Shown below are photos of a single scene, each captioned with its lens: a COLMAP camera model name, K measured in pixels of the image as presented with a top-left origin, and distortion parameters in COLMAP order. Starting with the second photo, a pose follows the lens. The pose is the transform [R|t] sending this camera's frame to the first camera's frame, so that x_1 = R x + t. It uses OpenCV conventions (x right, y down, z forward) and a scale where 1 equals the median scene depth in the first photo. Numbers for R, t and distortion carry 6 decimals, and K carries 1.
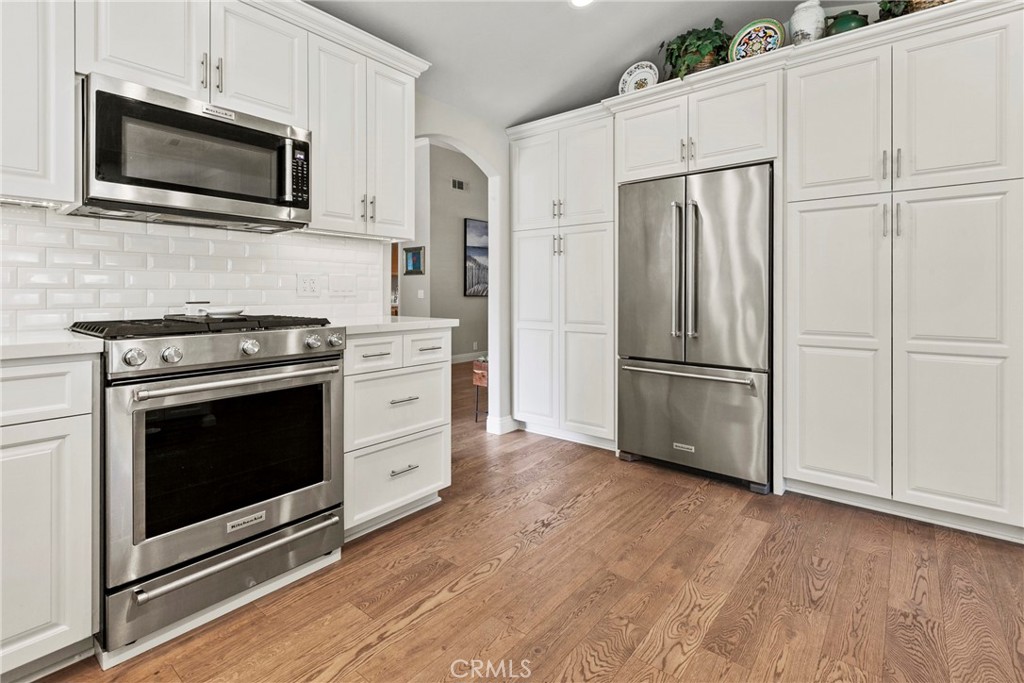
lens RADIAL K [[478.8, 0, 512.9], [0, 478.8, 298.0], [0, 0, 1]] dist [0.000369, -0.001086]
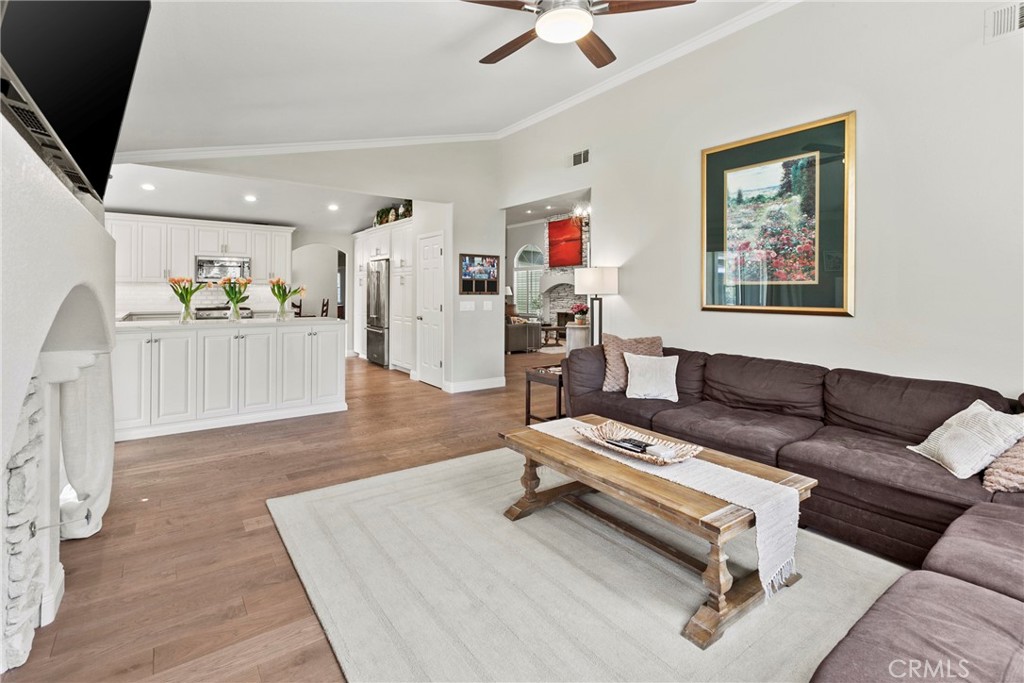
lens RADIAL K [[478.8, 0, 512.9], [0, 478.8, 298.0], [0, 0, 1]] dist [0.000369, -0.001086]
pose [[0.969481, 0.006760, -0.245072, 2.789423], [-0.006923, 0.999976, 0.000194, -0.059321], [0.245067, 0.001509, 0.969505, -2.378482]]
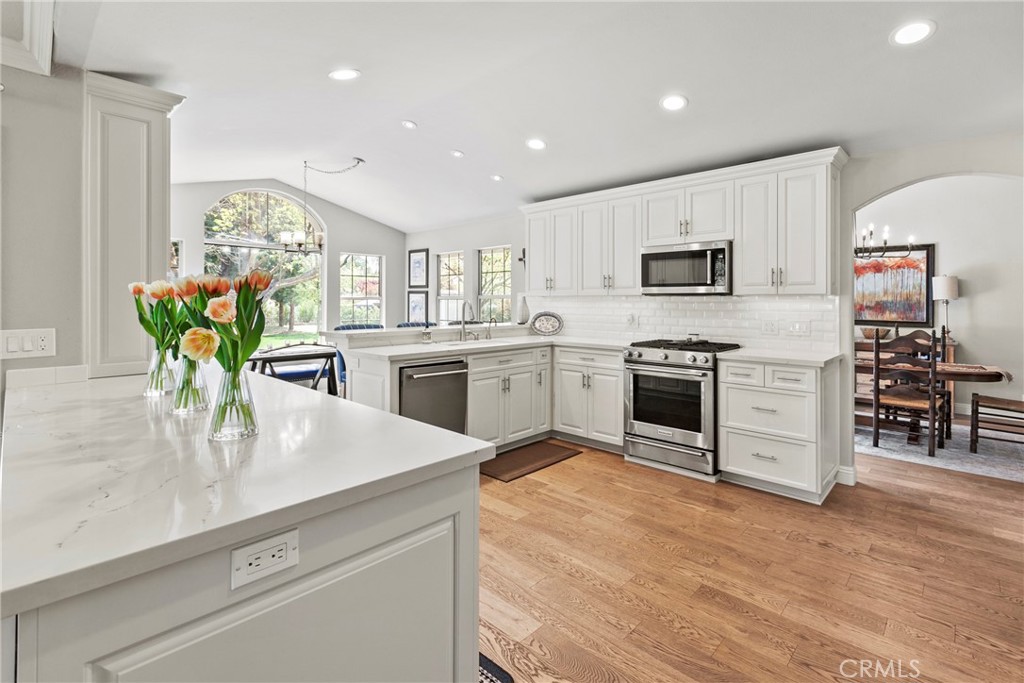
lens RADIAL K [[478.8, 0, 512.9], [0, 478.8, 298.0], [0, 0, 1]] dist [0.000369, -0.001086]
pose [[-0.078308, -0.004471, -0.996919, 1.551543], [-0.009068, 0.999952, -0.003773, -0.139513], [0.996888, 0.008745, -0.078345, 0.395929]]
